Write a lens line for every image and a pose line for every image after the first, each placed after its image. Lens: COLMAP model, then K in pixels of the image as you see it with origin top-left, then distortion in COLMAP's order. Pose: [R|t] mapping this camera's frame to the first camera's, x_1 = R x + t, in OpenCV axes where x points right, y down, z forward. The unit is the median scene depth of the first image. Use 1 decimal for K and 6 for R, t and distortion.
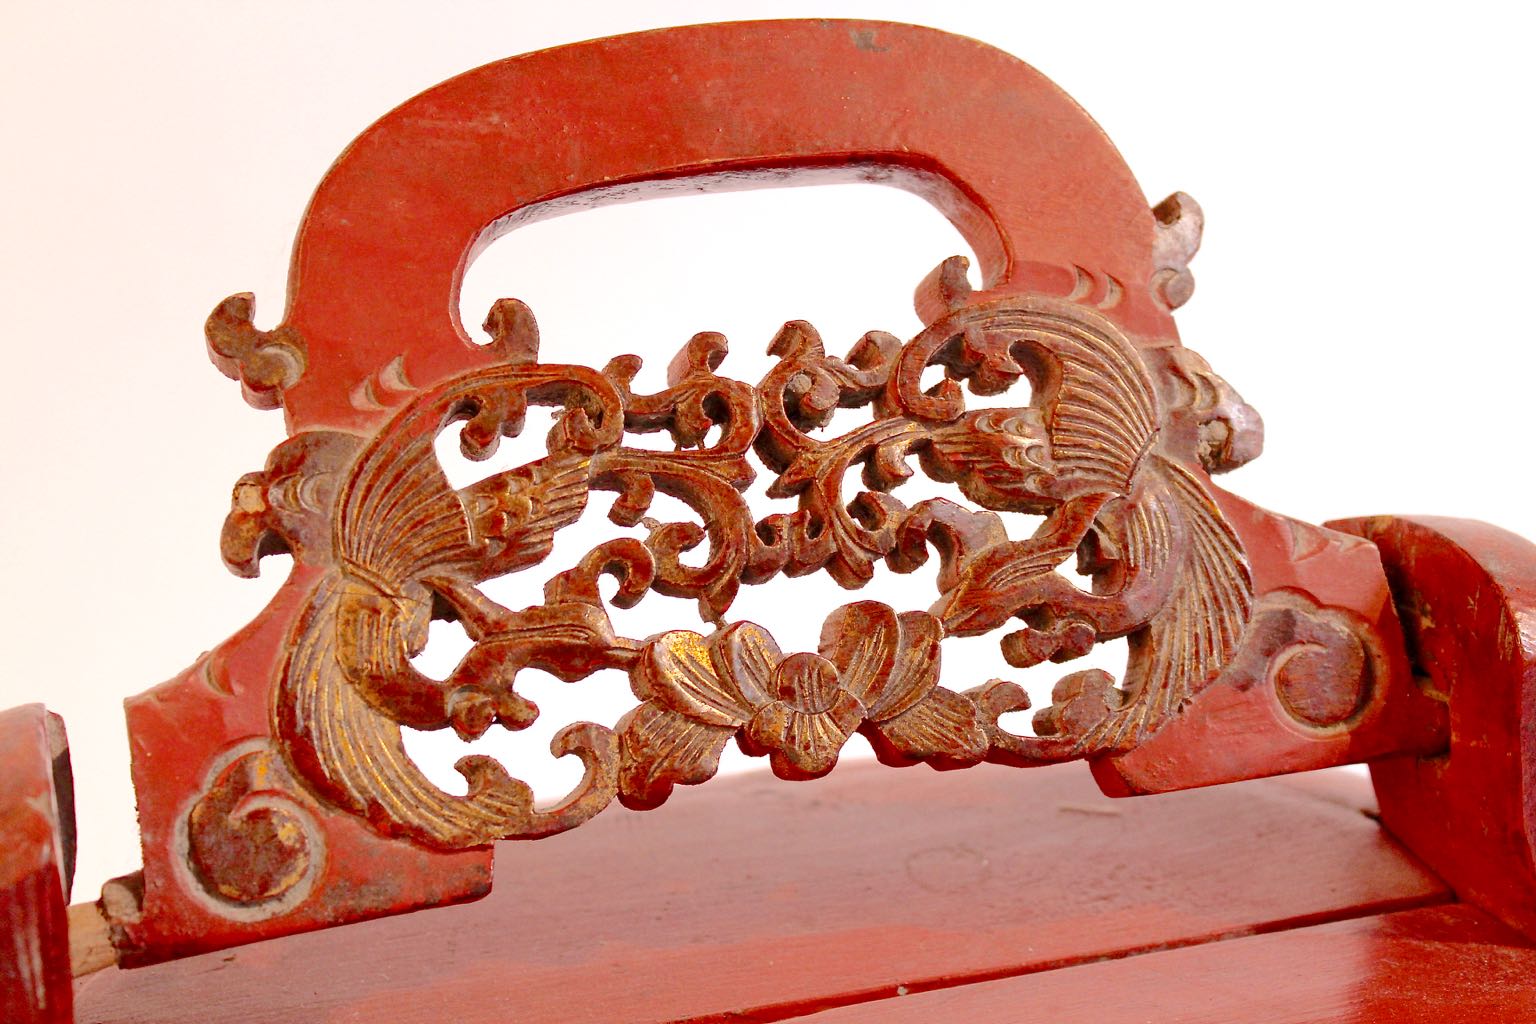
lens RADIAL K [[2599.6, 0, 760.1], [0, 2599.6, 503.6], [0, 0, 1]] dist [0.012750, 0.000000]
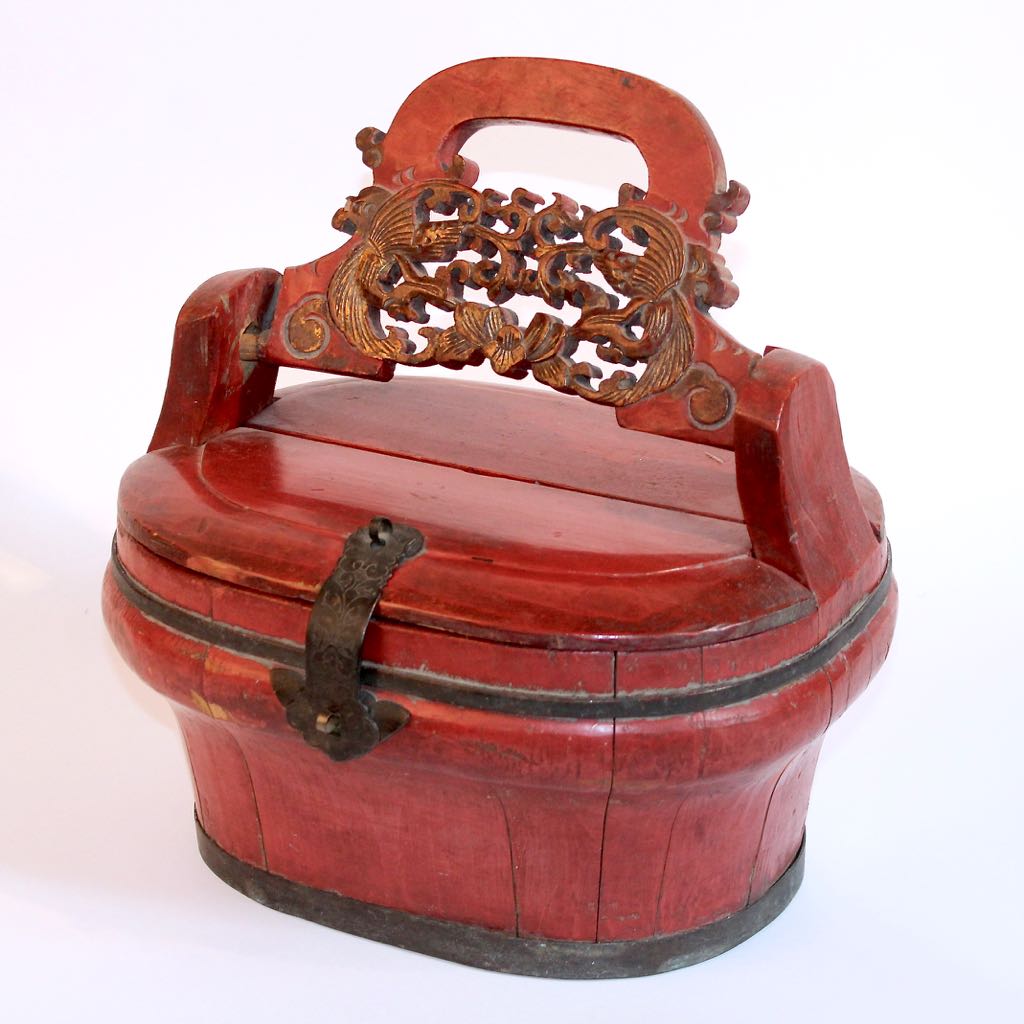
lens RADIAL K [[3726.3, 0, 512.3], [0, 3726.3, 516.1], [0, 0, 1]] dist [-0.422842, 0.000000]
pose [[0.728187, 0.305312, -0.613619, 2.153366], [-0.244818, 0.952104, 0.183200, -0.400161], [0.640163, 0.016822, 0.768055, -1.621488]]
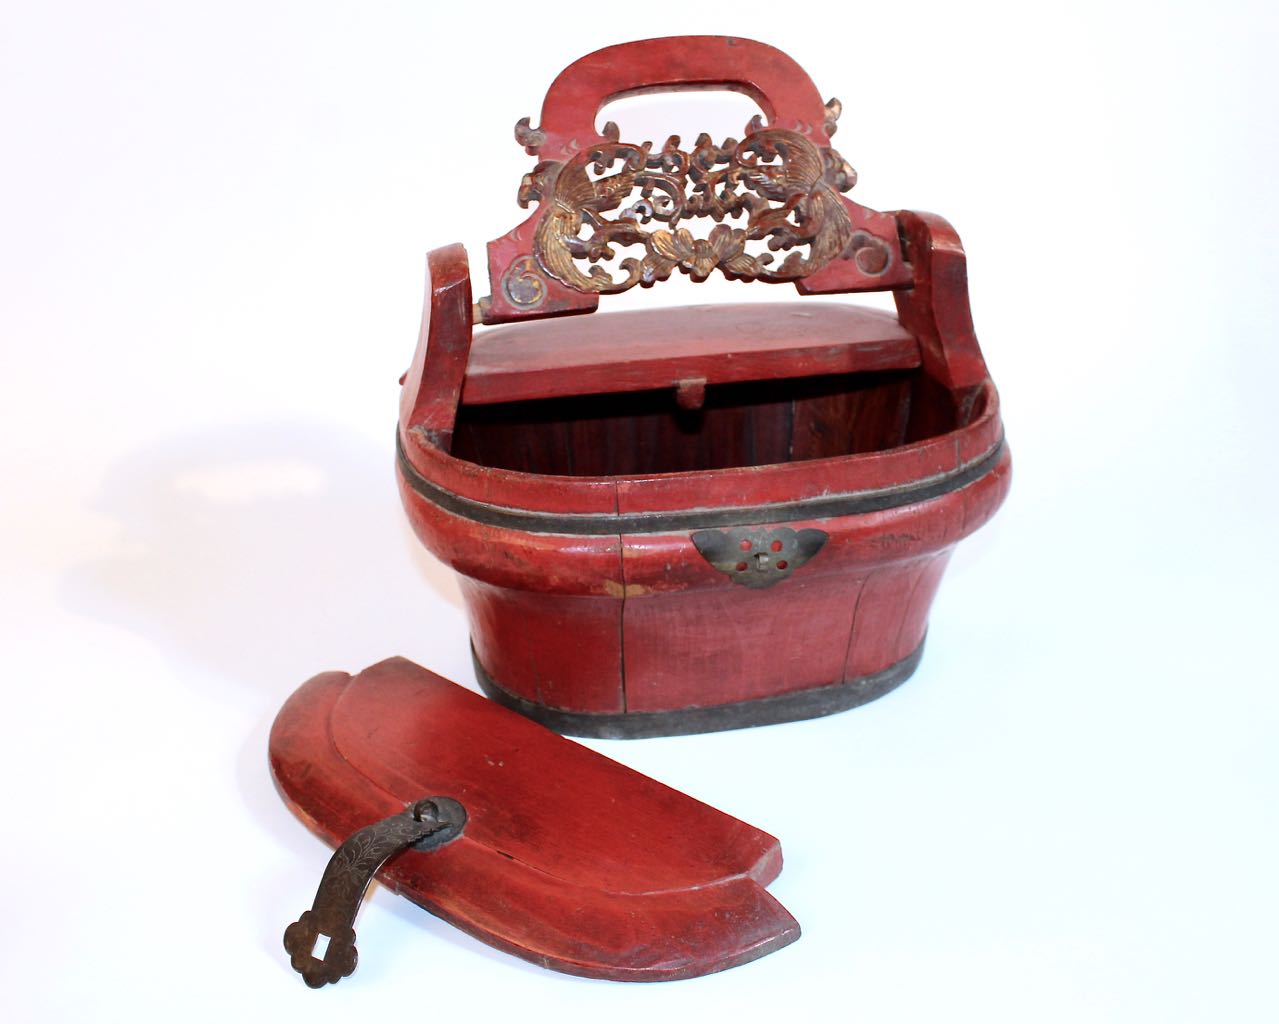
lens RADIAL K [[1305.9, 0, 638.3], [0, 1305.9, 525.6], [0, 0, 1]] dist [-0.128792, 0.000000]
pose [[0.996060, 0.046773, -0.075339, 0.073646], [-0.037118, 0.991487, 0.124806, 0.203270], [0.080535, -0.121518, 0.989317, -0.572372]]
